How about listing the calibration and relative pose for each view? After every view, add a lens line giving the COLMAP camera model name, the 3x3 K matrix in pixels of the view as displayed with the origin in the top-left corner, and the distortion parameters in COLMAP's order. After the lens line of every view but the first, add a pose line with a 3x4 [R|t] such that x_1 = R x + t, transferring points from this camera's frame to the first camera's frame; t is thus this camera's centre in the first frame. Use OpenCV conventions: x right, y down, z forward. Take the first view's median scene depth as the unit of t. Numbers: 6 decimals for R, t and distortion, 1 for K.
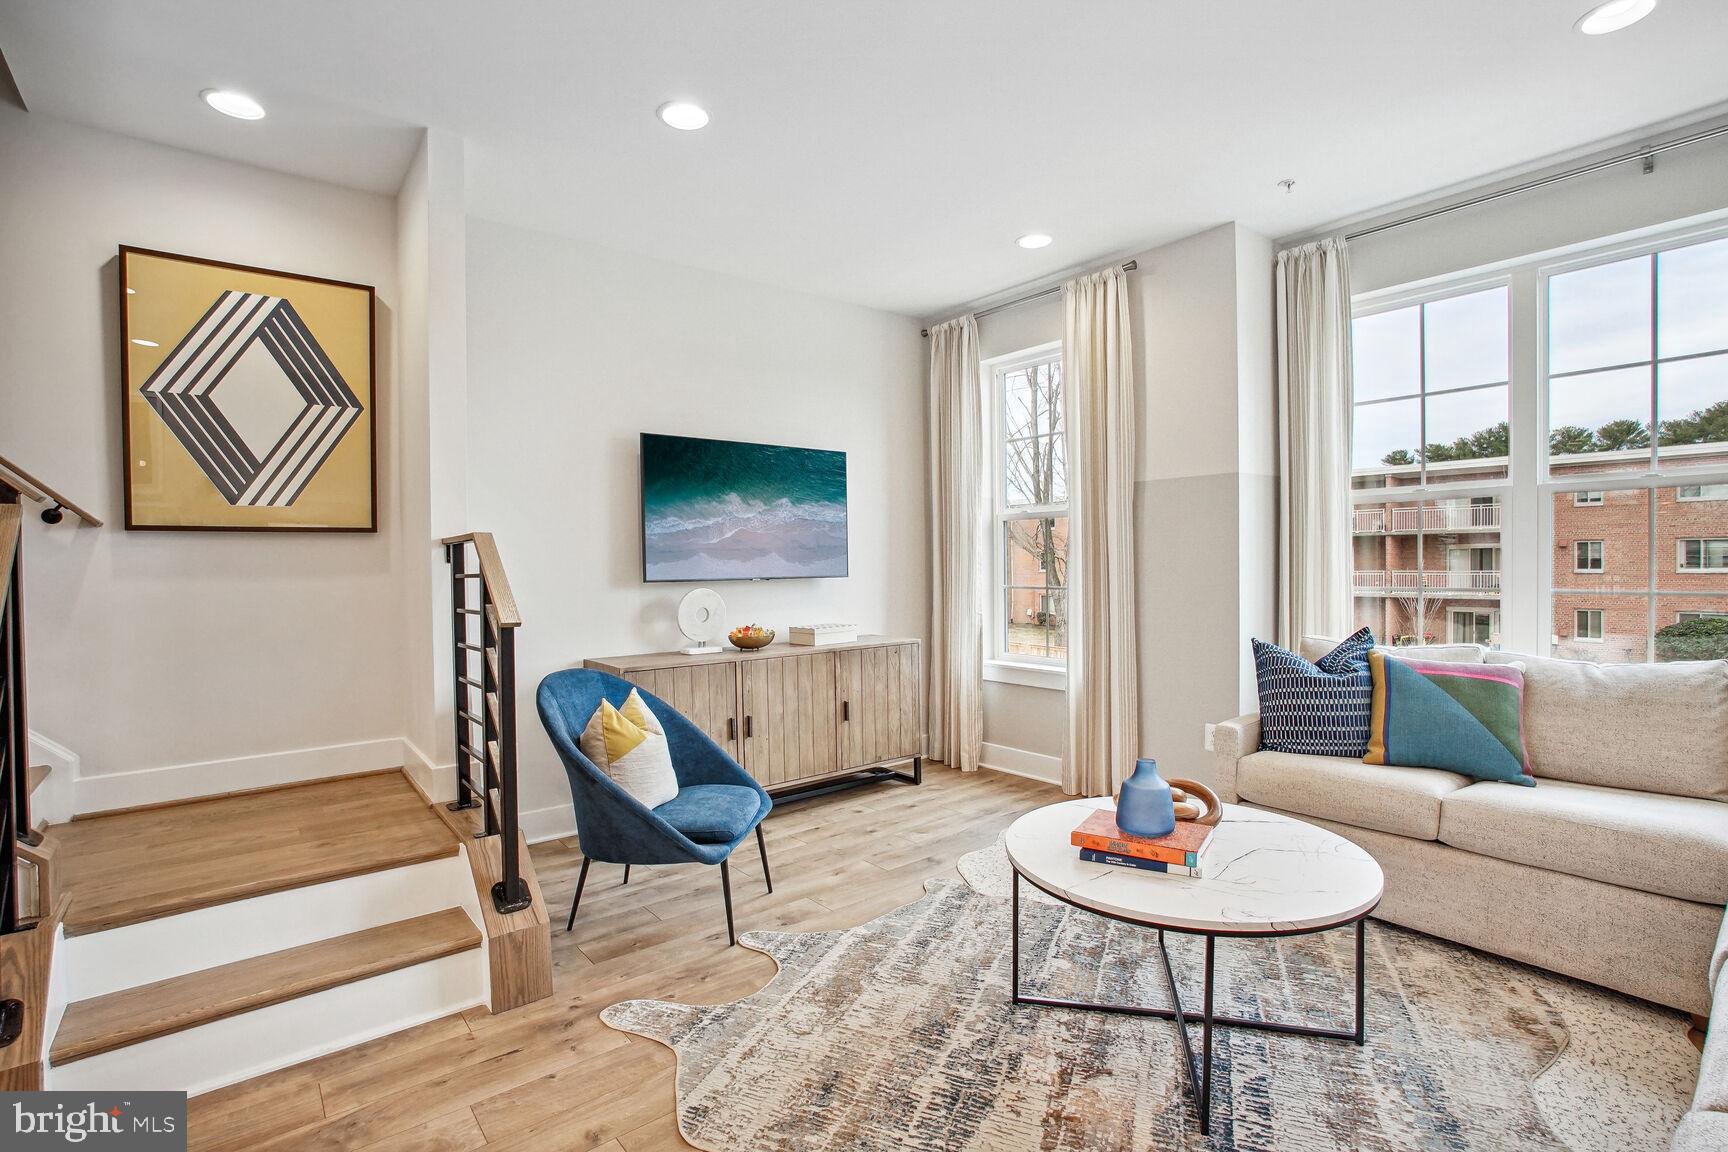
lens RADIAL K [[813.0, 0, 866.8], [0, 813.0, 565.0], [0, 0, 1]] dist [-0.002227, -0.000007]
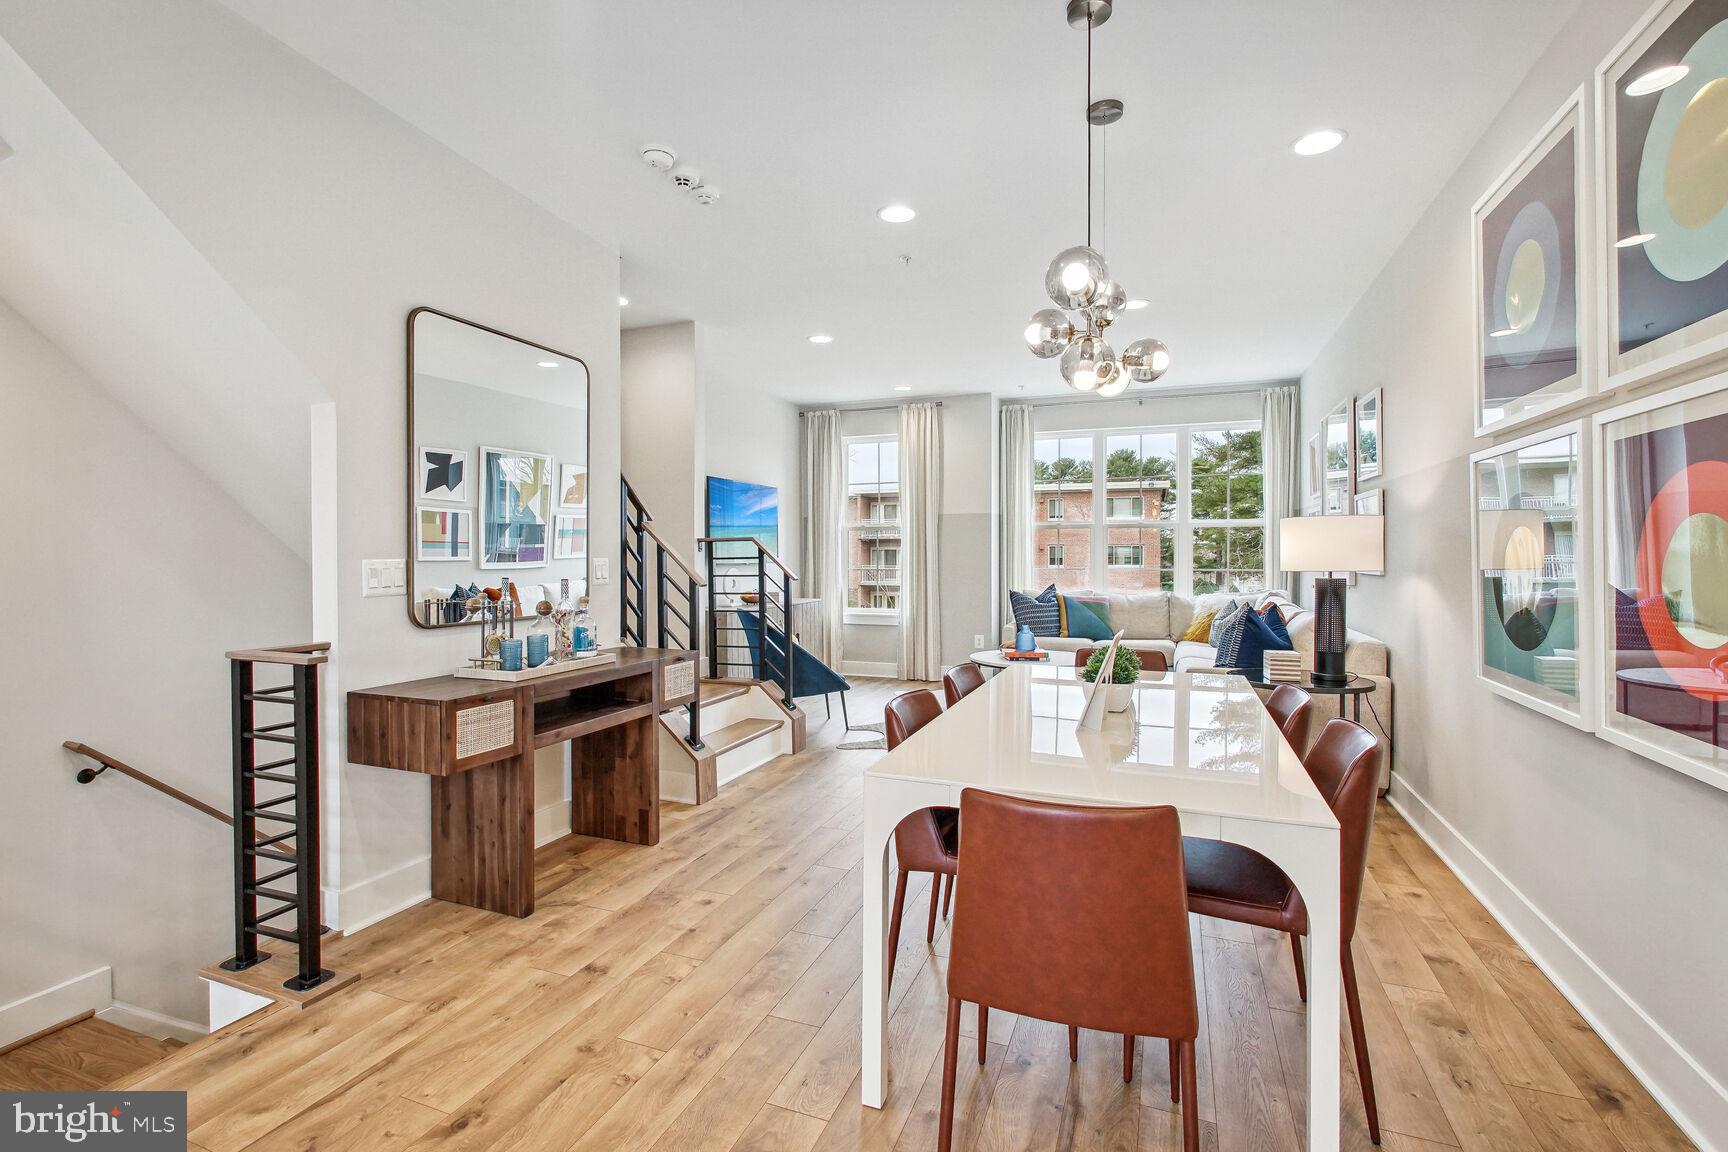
lens RADIAL K [[812.5, 0, 852.3], [0, 812.5, 551.4], [0, 0, 1]] dist [-0.001776, -0.000120]
pose [[0.877675, 0.009037, 0.479172, -0.761330], [-0.002417, 0.999893, -0.014431, 0.013443], [-0.479251, 0.011507, 0.877603, -0.583434]]
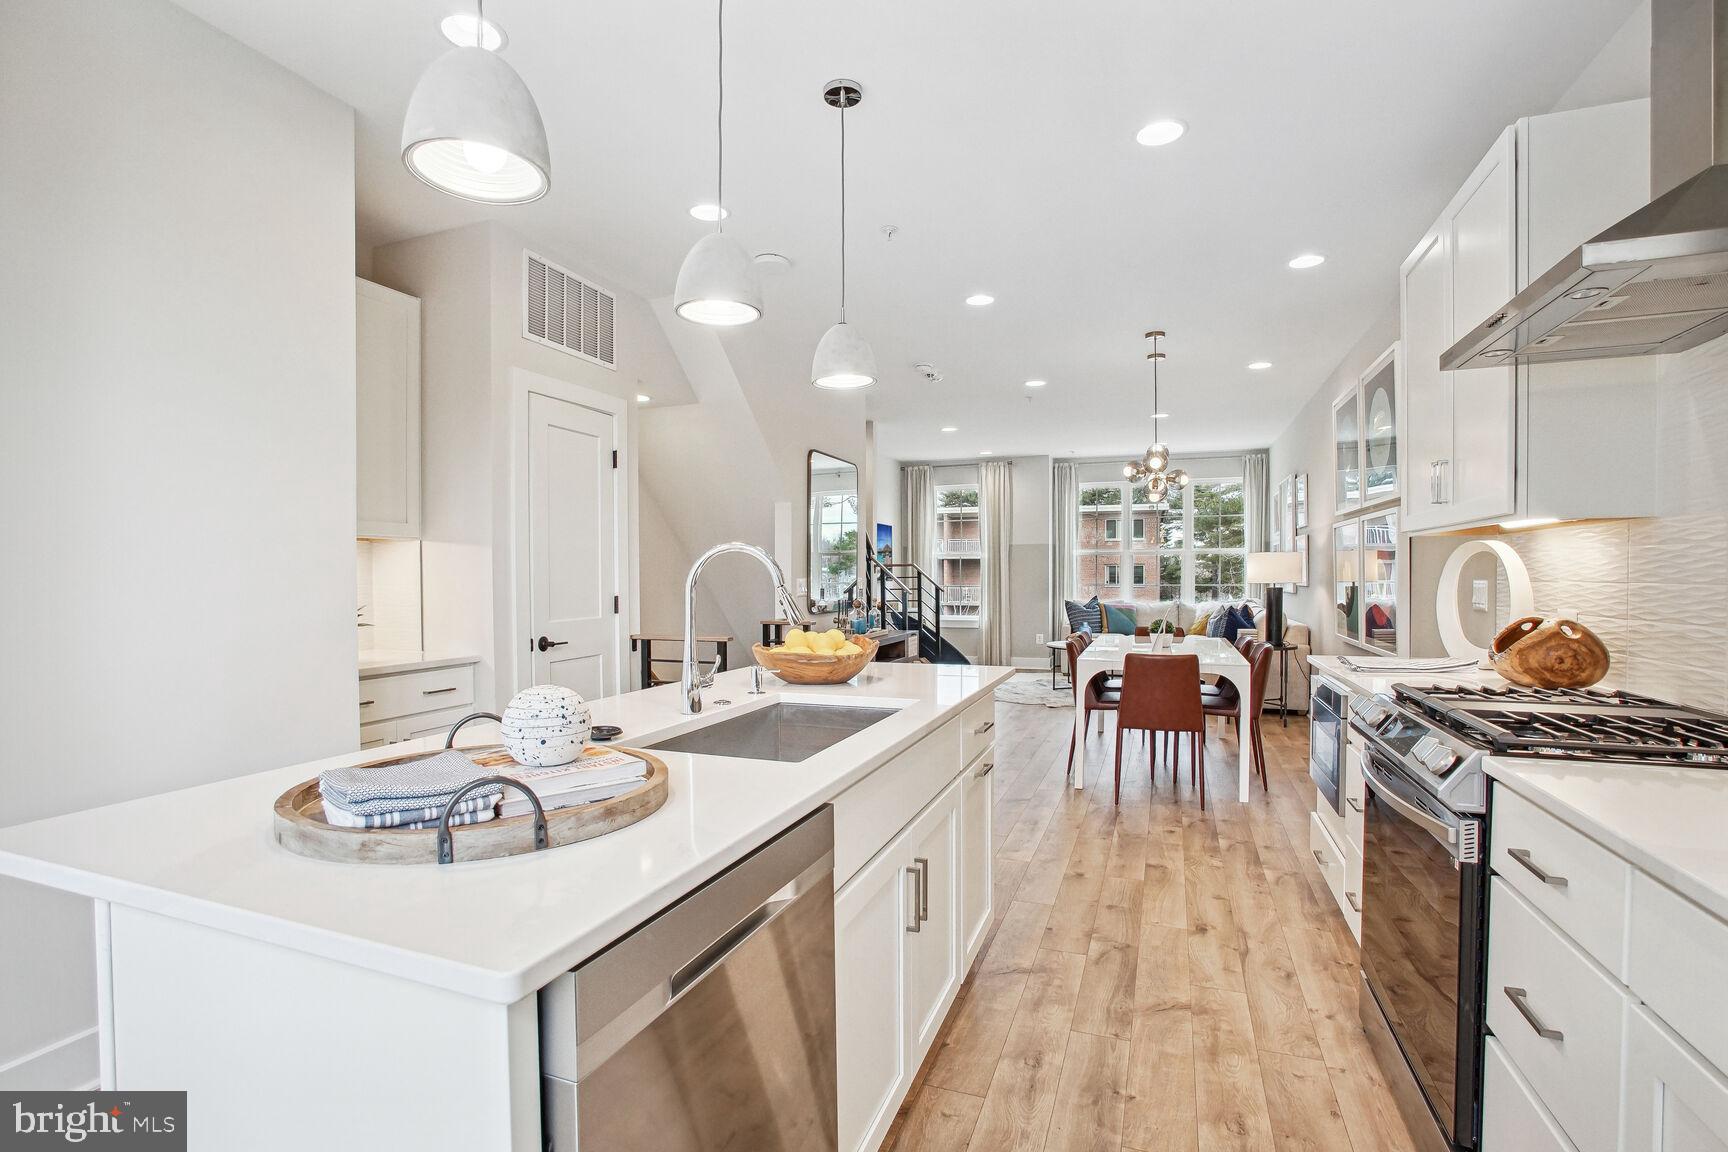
lens RADIAL K [[829.4, 0, 864.0], [0, 829.4, 576.0], [0, 0, 1]] dist [-0.056993, -0.000001]
pose [[0.867636, 0.003833, 0.497184, -1.361362], [0.000770, 0.999959, -0.009053, 0.020130], [-0.497198, 0.008238, 0.867598, -1.039917]]
